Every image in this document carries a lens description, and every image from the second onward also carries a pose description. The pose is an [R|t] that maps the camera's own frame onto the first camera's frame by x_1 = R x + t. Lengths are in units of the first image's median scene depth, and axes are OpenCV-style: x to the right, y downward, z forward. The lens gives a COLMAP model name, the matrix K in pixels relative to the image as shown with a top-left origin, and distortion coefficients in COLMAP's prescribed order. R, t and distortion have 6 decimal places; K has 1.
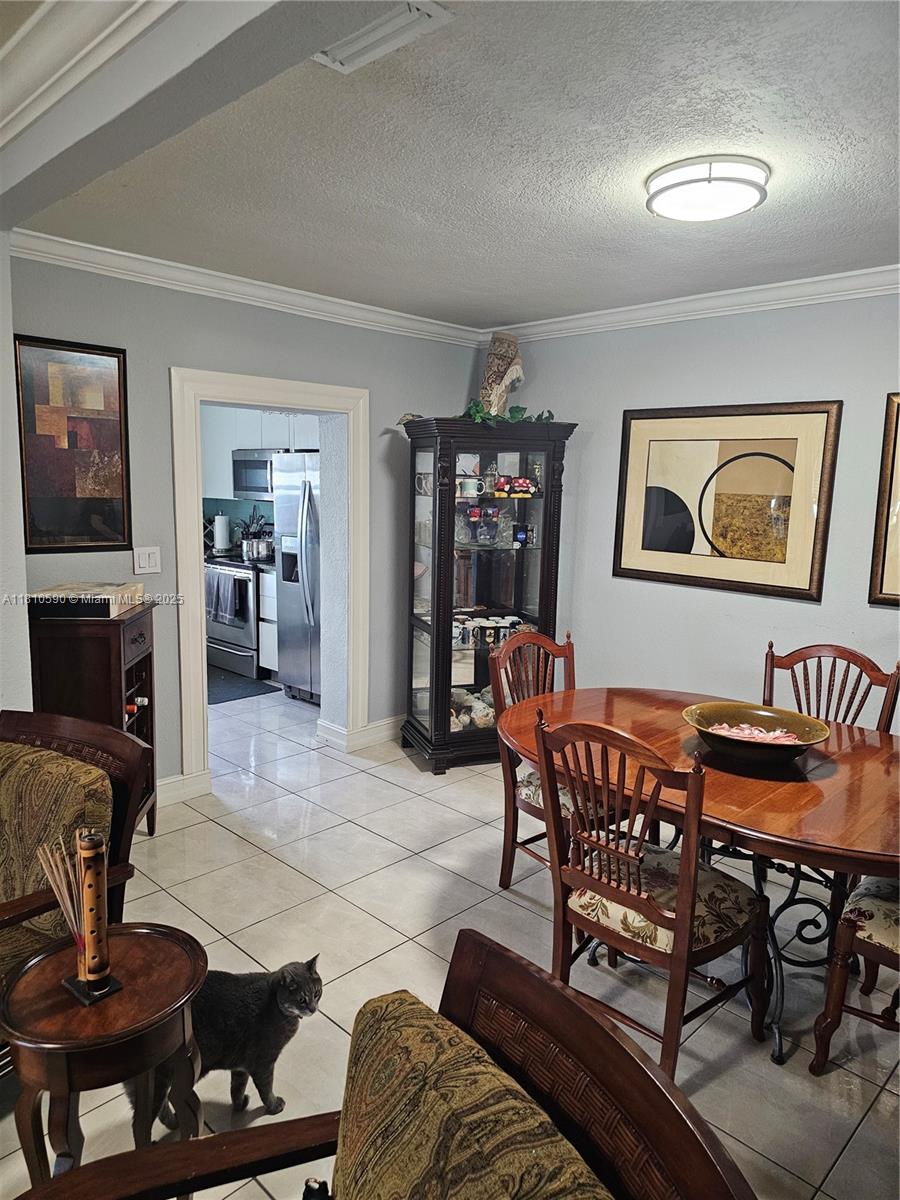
lens RADIAL K [[797.8, 0, 433.1], [0, 797.8, 589.8], [0, 0, 1]] dist [0.100377, -0.118688]
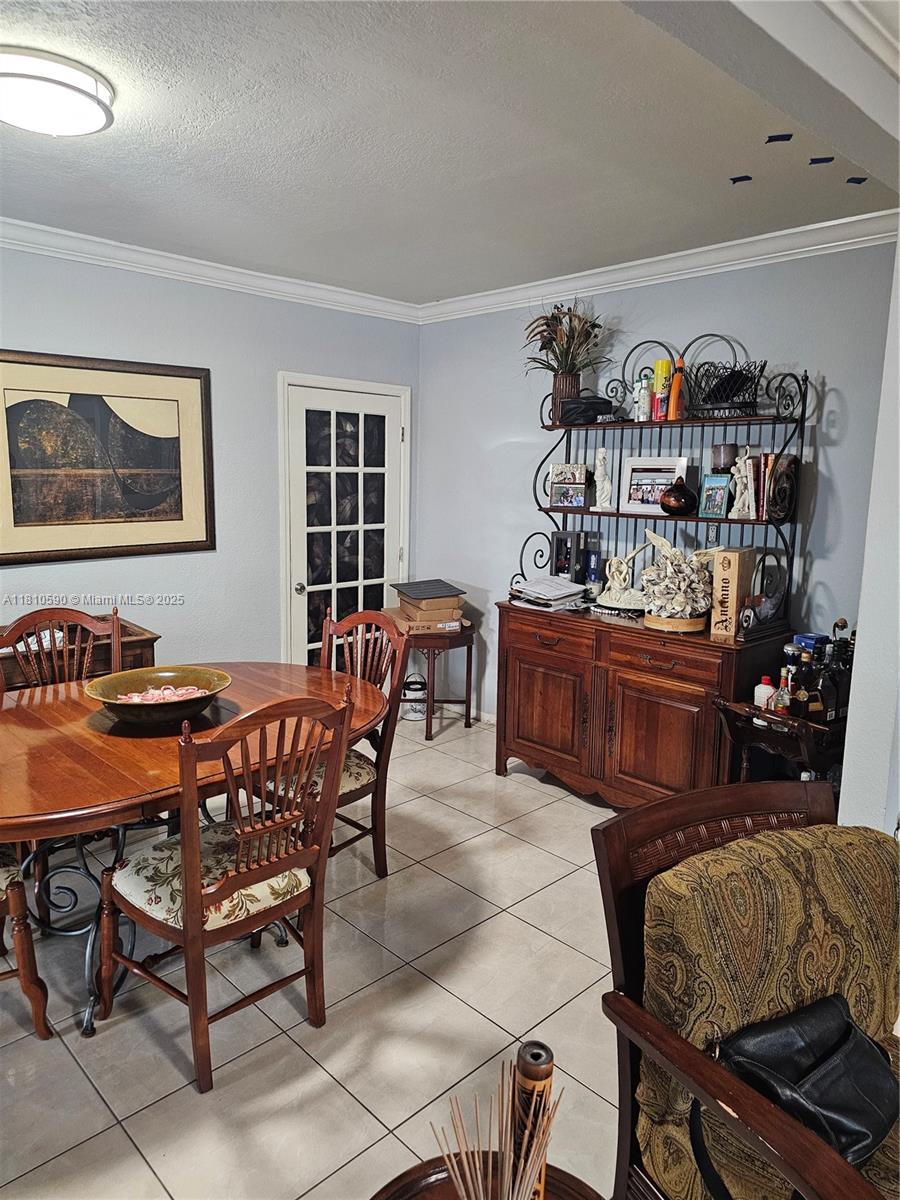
lens RADIAL K [[798.2, 0, 437.5], [0, 798.2, 605.1], [0, 0, 1]] dist [0.097180, -0.099993]
pose [[-0.000695, -0.183771, 0.982969, -0.635822], [0.117210, 0.976179, 0.182585, -0.083776], [-0.993107, 0.115341, 0.020861, 0.704092]]
